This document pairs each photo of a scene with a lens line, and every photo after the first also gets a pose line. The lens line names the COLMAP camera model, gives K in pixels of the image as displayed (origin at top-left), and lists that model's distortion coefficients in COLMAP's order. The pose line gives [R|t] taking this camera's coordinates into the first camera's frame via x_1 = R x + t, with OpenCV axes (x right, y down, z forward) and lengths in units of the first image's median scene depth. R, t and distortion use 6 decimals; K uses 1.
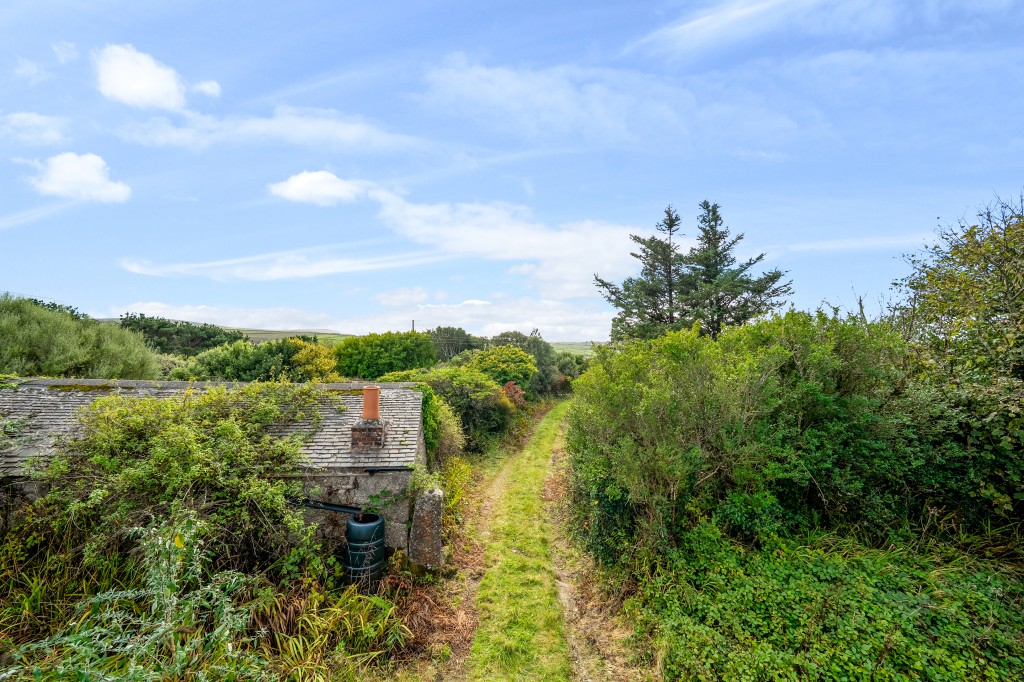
lens RADIAL K [[393.8, 0, 508.2], [0, 393.8, 343.8], [0, 0, 1]] dist [0.000542, -0.000077]
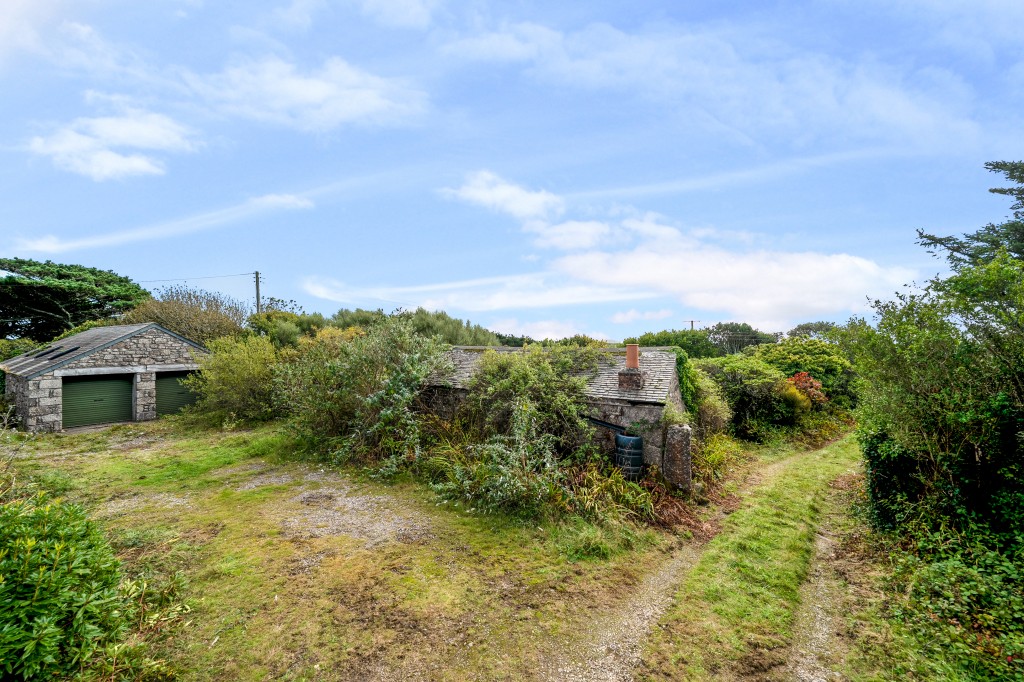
lens RADIAL K [[393.8, 0, 508.2], [0, 393.8, 343.8], [0, 0, 1]] dist [0.000542, -0.000077]
pose [[0.771763, -0.030248, -0.635191, 0.181248], [0.014013, 0.999434, -0.030569, 0.147773], [0.635756, 0.014691, 0.771750, -0.308017]]
